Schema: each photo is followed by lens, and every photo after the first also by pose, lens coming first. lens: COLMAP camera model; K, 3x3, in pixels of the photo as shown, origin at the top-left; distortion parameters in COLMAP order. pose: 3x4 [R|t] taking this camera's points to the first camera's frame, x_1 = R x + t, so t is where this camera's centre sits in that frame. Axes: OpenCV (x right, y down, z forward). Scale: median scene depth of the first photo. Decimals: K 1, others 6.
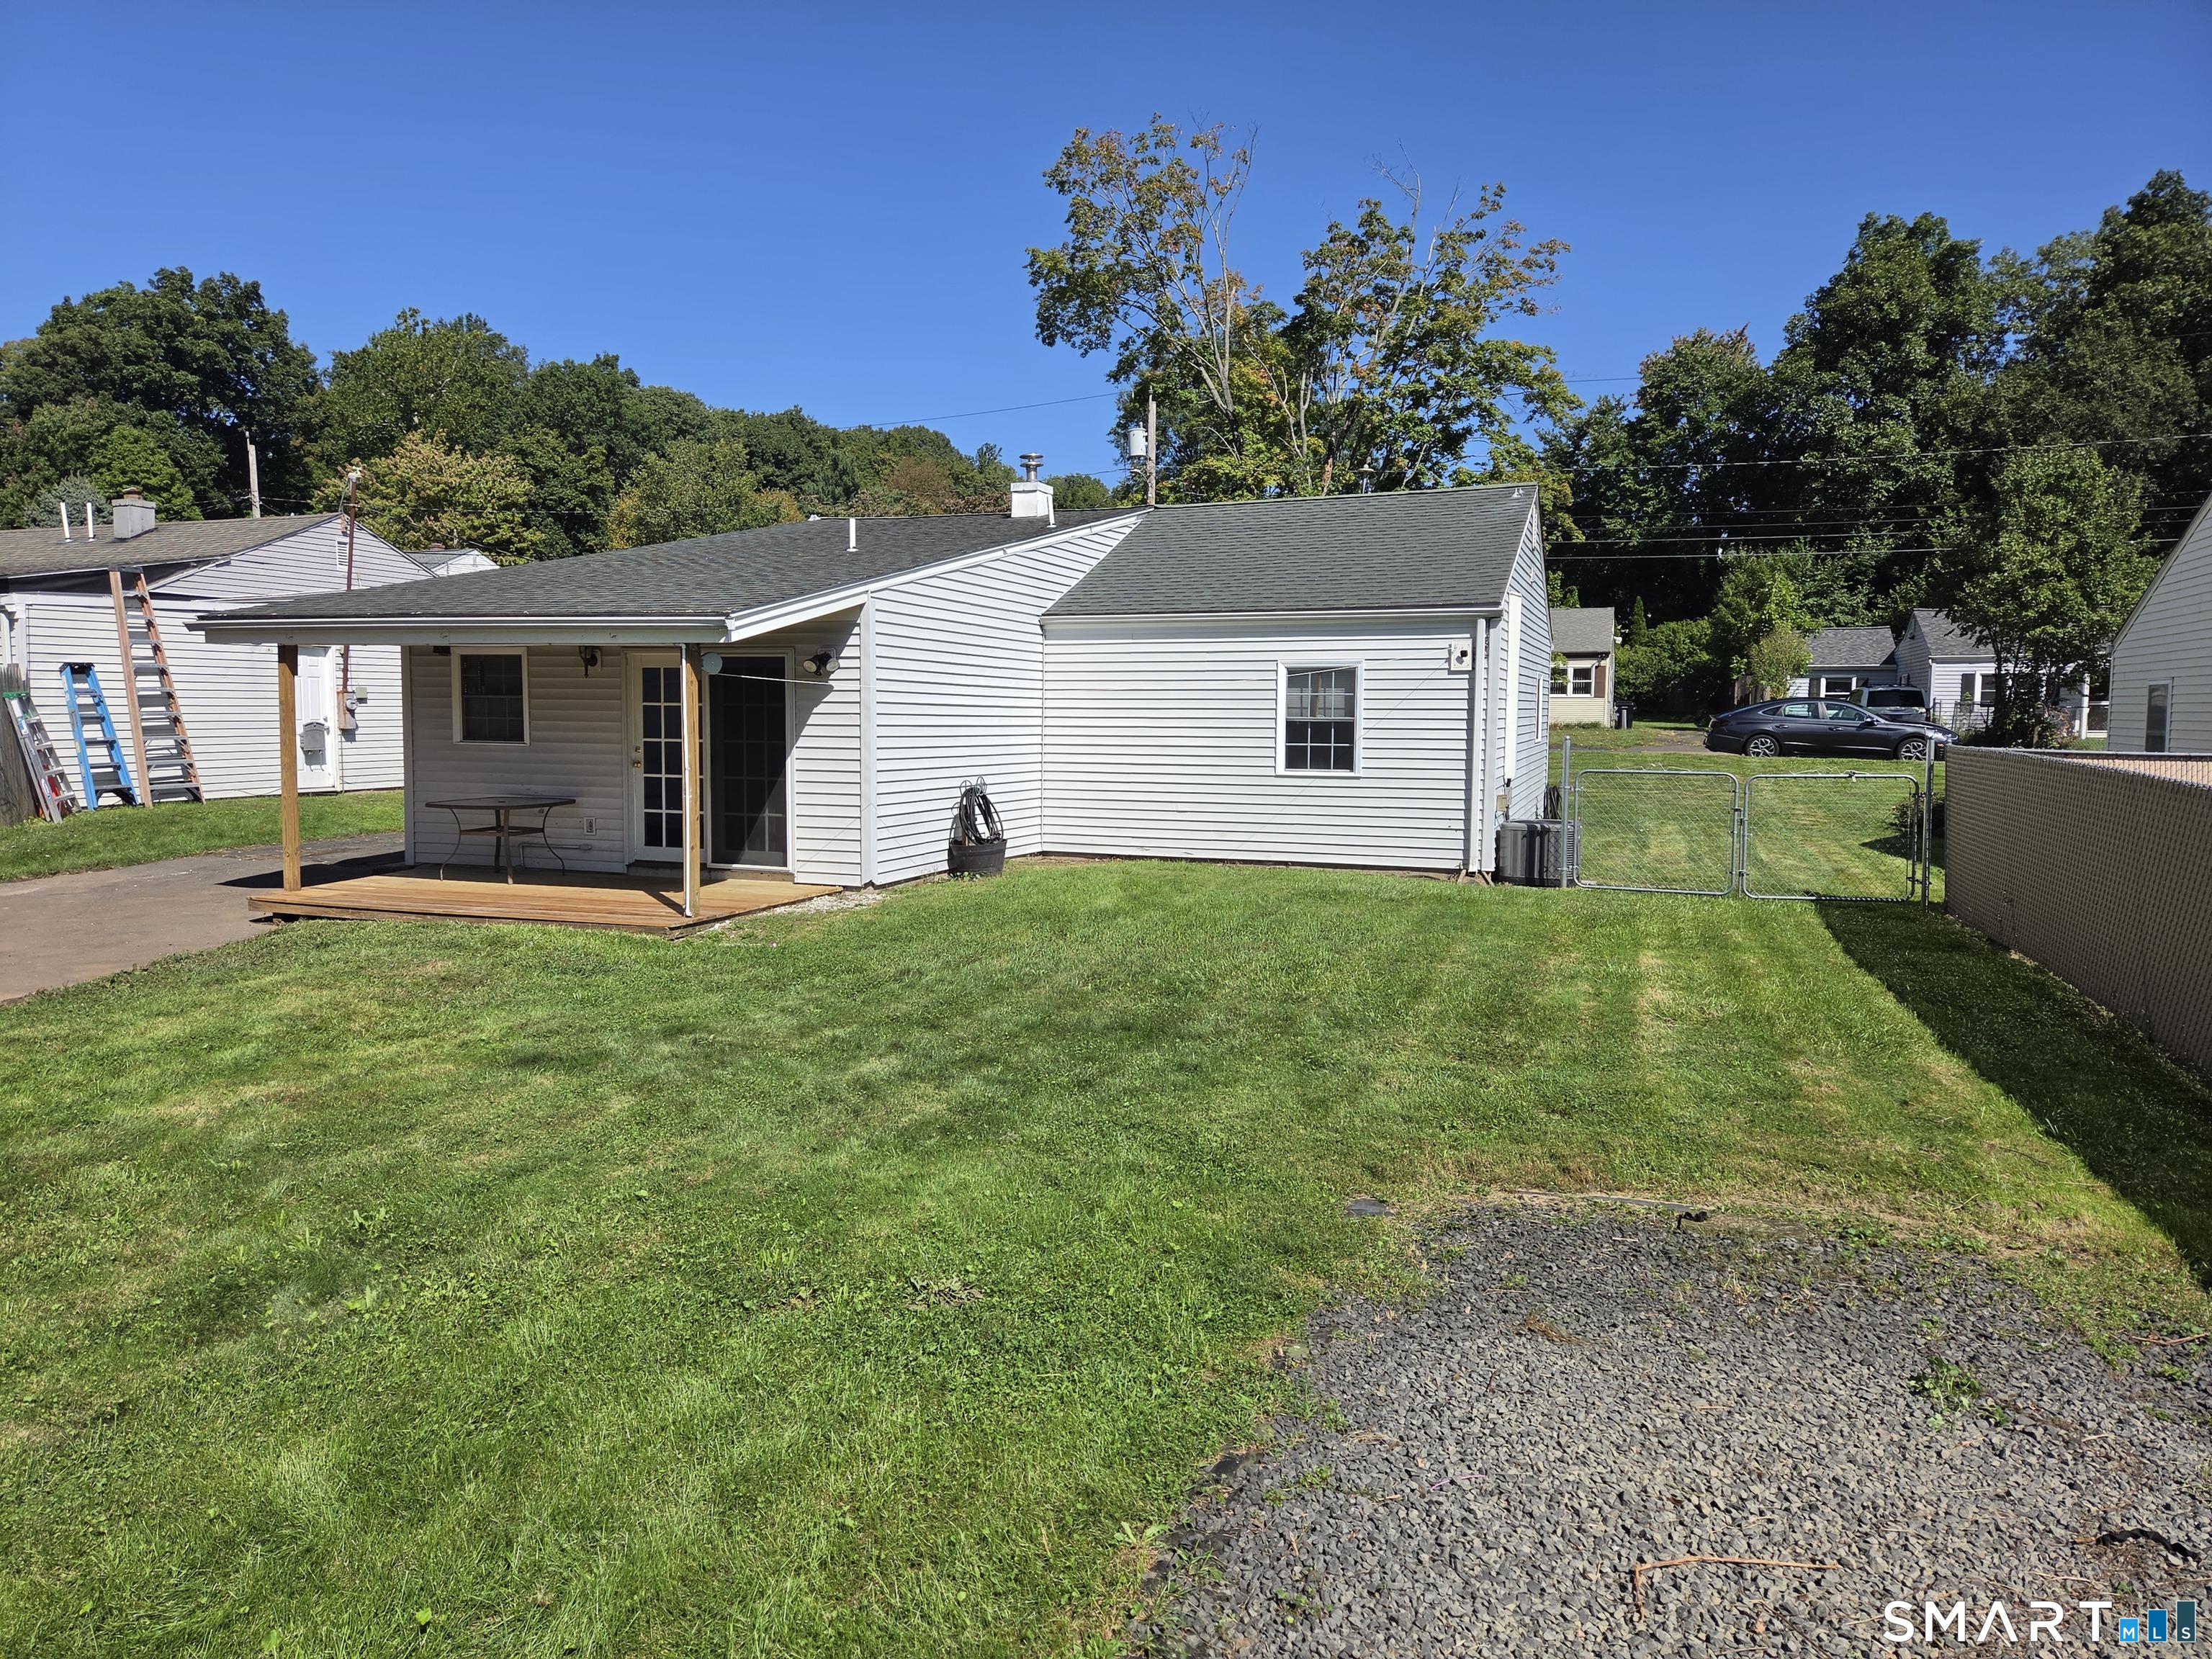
lens RADIAL K [[1489.5, 0, 1107.5], [0, 1489.5, 821.8], [0, 0, 1]] dist [0.019077, -0.000253]
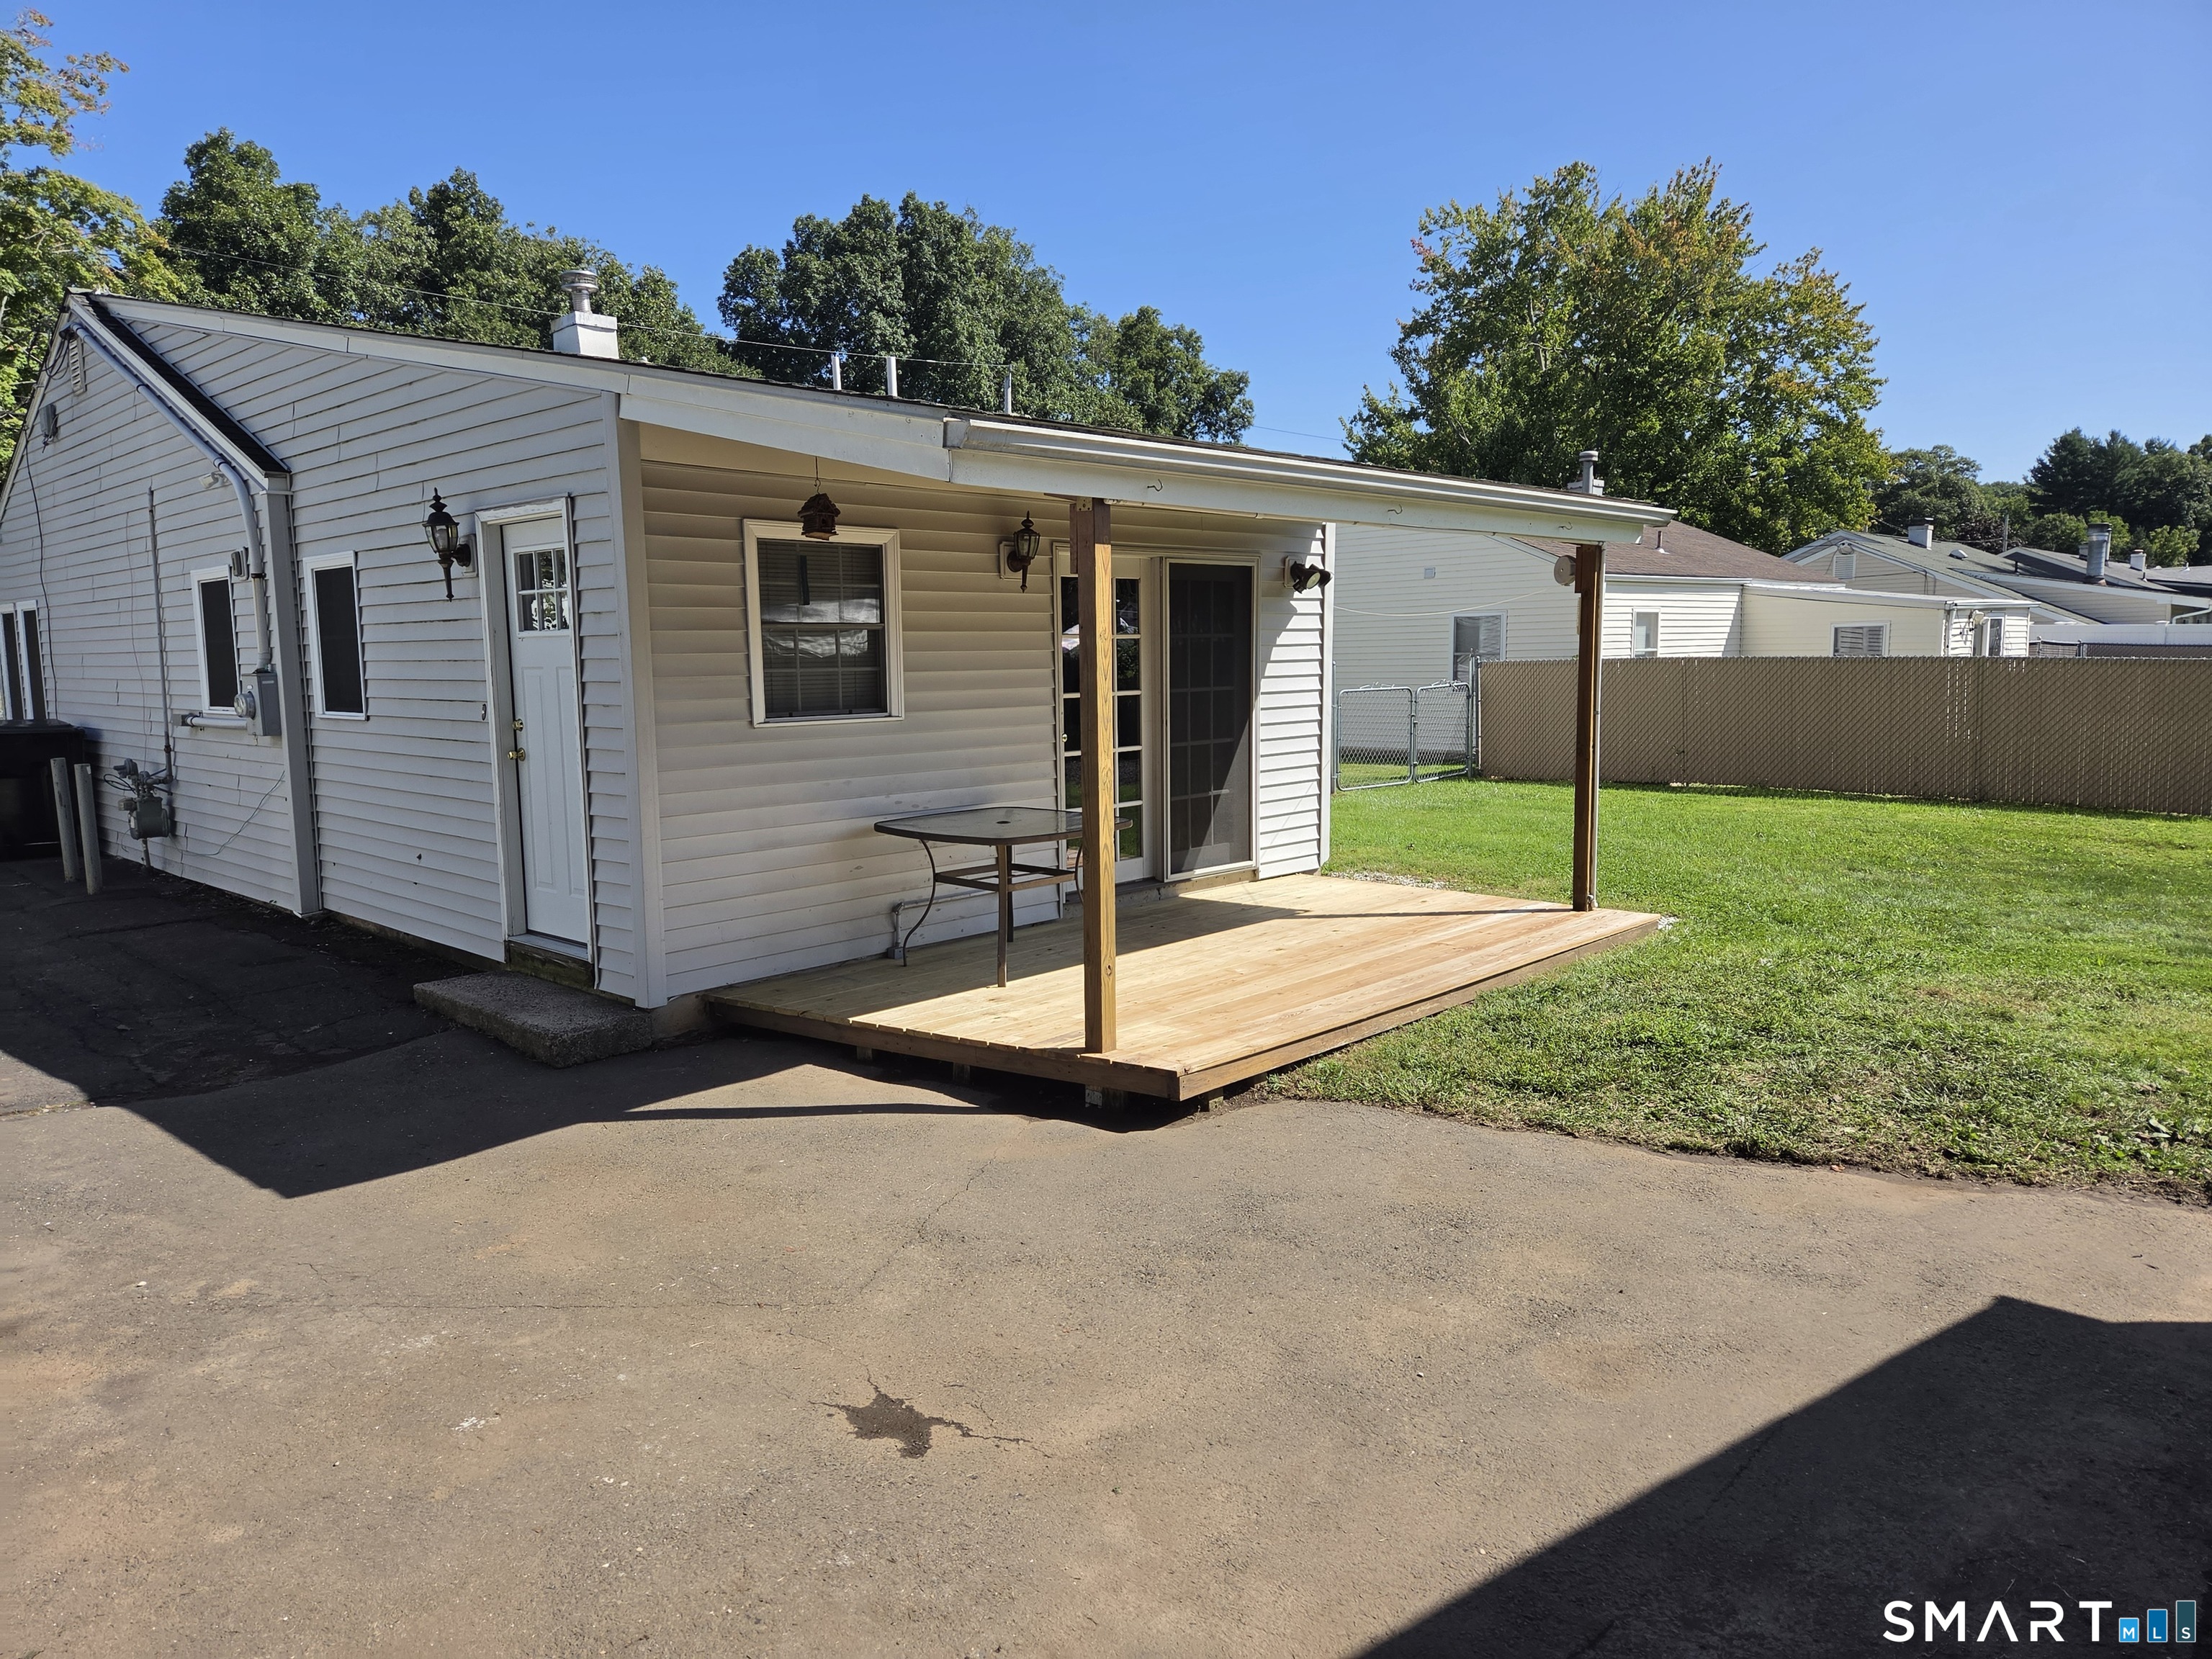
lens RADIAL K [[1489.5, 0, 1107.7], [0, 1489.5, 837.9], [0, 0, 1]] dist [0.019077, -0.000253]
pose [[0.394051, -0.127179, 0.910247, -0.277553], [0.093412, 0.990793, 0.097994, -0.017839], [-0.914329, 0.046413, 0.402303, 0.240083]]
